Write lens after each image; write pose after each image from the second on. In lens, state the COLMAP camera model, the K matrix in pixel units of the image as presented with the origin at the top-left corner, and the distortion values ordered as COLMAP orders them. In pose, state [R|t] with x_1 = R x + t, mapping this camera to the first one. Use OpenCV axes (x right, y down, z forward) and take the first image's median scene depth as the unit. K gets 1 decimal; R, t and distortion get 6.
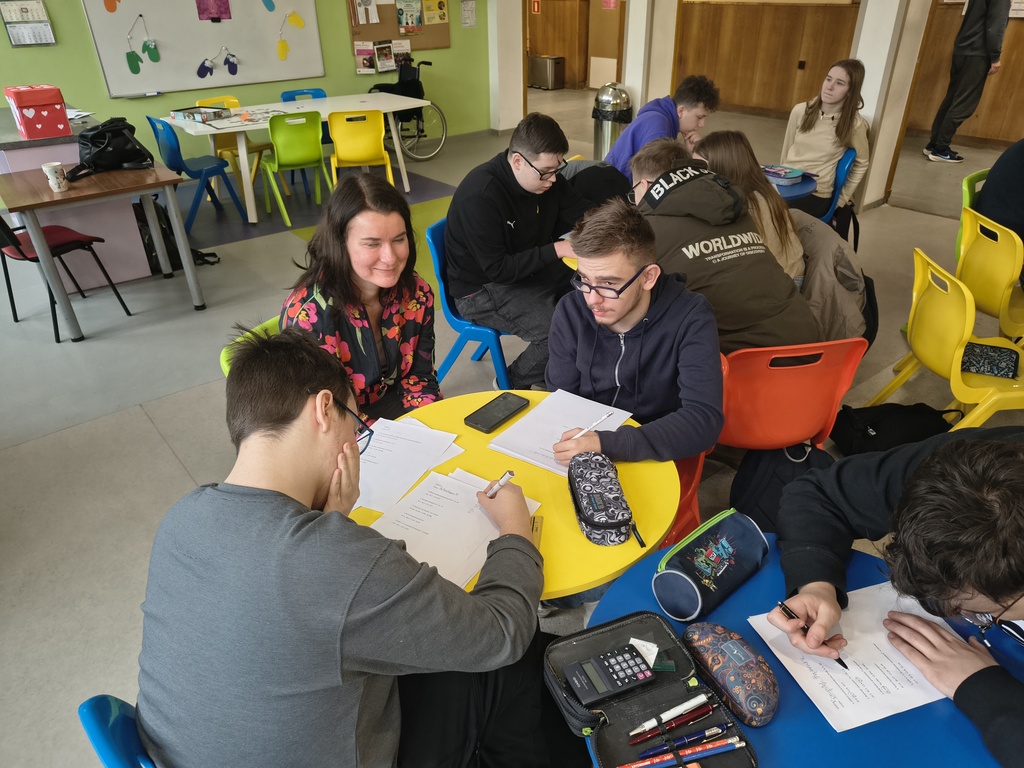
lens RADIAL K [[702.5, 0, 510.3], [0, 702.5, 389.3], [0, 0, 1]] dist [0.027396, -0.023488]
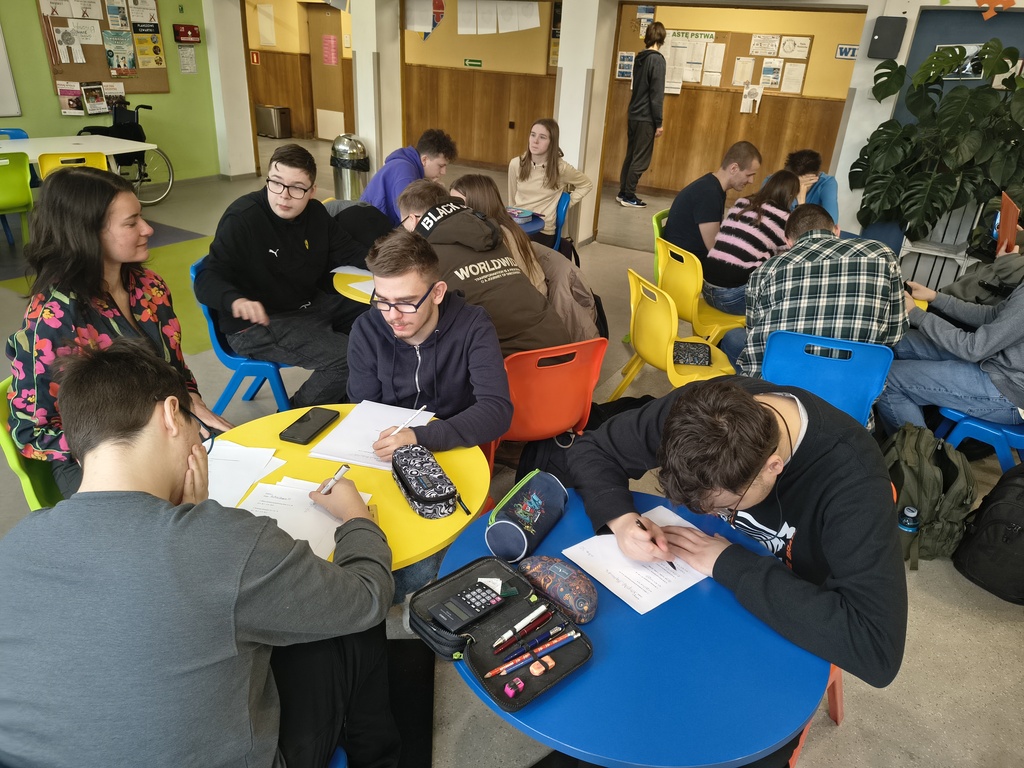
lens RADIAL K [[702.5, 0, 502.8], [0, 702.5, 380.1], [0, 0, 1]] dist [0.027396, -0.023488]
pose [[0.936919, -0.087118, 0.338517, -0.083181], [0.113157, 0.991887, -0.057921, 0.049248], [-0.330725, 0.092573, 0.939176, -0.080600]]
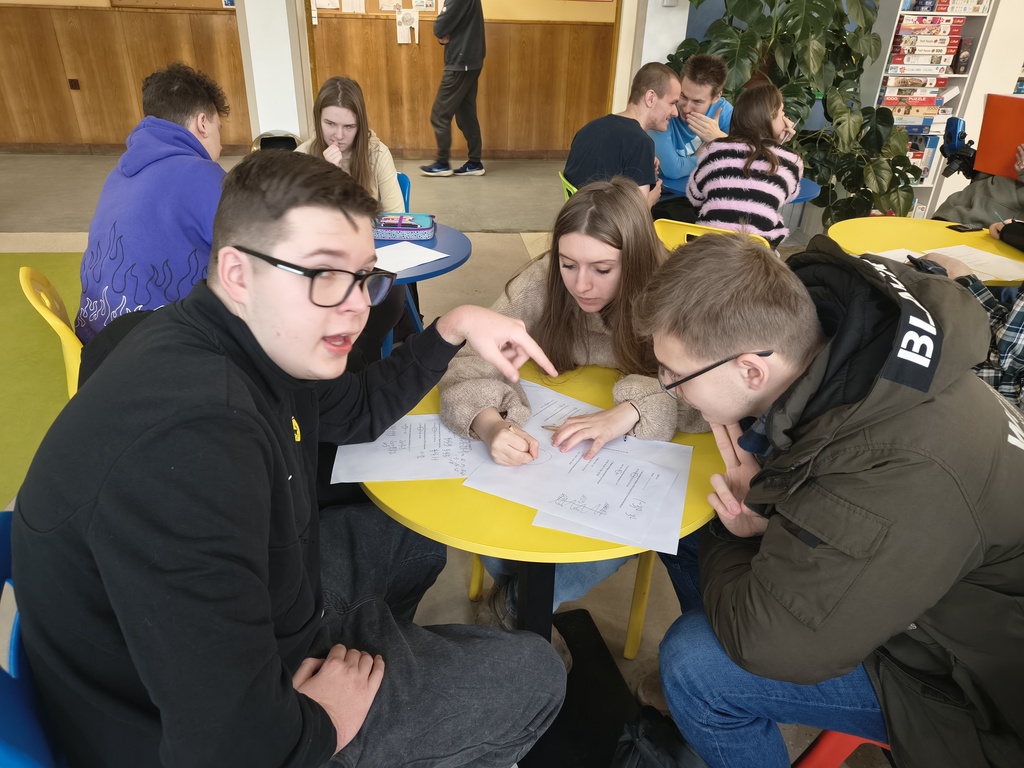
lens RADIAL K [[702.5, 0, 510.6], [0, 702.5, 386.3], [0, 0, 1]] dist [0.027396, -0.023488]
pose [[0.533223, -0.373783, 0.758920, -0.208631], [0.395701, 0.903109, 0.166777, -0.415013], [-0.747726, 0.211376, 0.629465, 0.933262]]
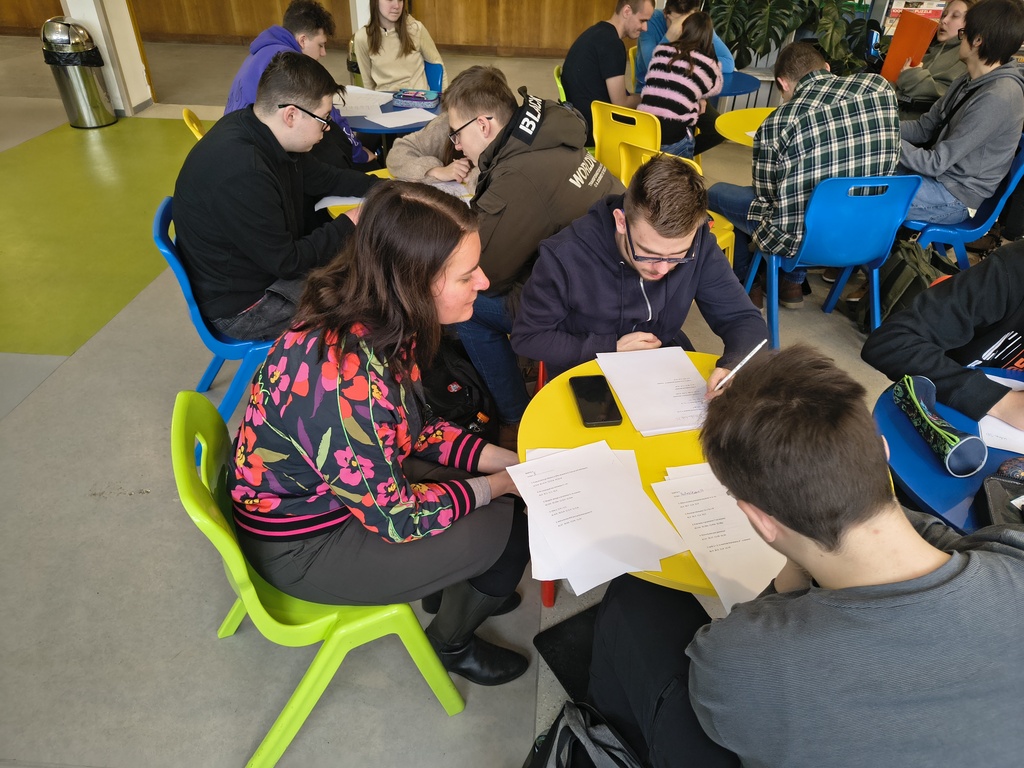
lens RADIAL K [[702.5, 0, 511.0], [0, 702.5, 378.3], [0, 0, 1]] dist [0.027396, -0.023488]
pose [[0.684897, -0.388778, 0.616253, -0.508211], [0.339493, 0.918614, 0.202221, -0.171764], [-0.644718, 0.070713, 0.761143, 0.335170]]
